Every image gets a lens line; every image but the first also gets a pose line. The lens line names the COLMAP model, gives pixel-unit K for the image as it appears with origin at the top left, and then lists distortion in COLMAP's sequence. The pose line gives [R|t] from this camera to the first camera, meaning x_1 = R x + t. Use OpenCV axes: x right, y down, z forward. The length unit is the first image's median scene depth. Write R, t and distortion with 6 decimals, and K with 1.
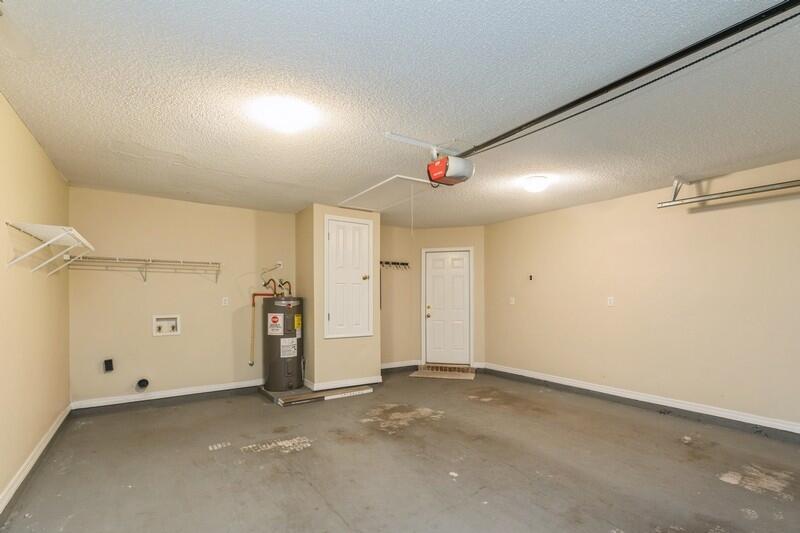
lens RADIAL K [[370.3, 0, 405.4], [0, 370.3, 279.4], [0, 0, 1]] dist [0.000817, 0.000607]
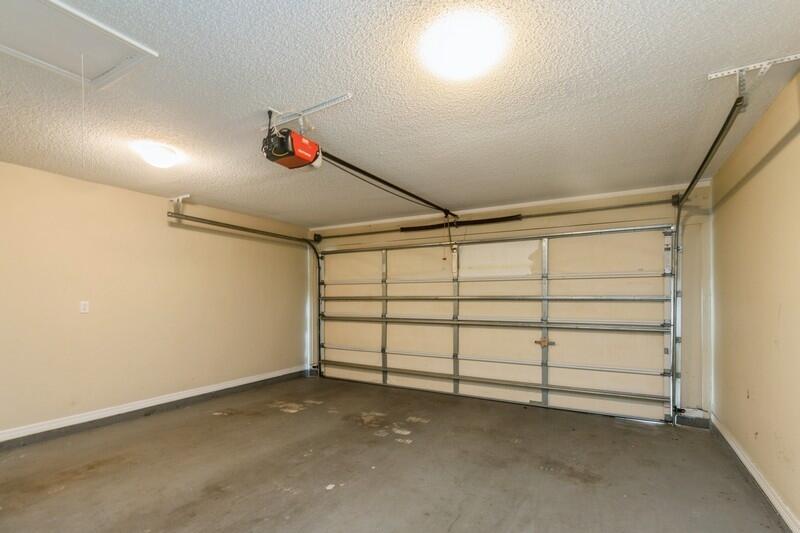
lens RADIAL K [[384.1, 0, 399.7], [0, 384.1, 301.8], [0, 0, 1]] dist [0.004380, -0.000348]
pose [[-0.429376, -0.013905, 0.903019, -0.767931], [-0.043410, 0.999044, -0.005258, 0.034483], [-0.902082, -0.041458, -0.429569, 1.162147]]
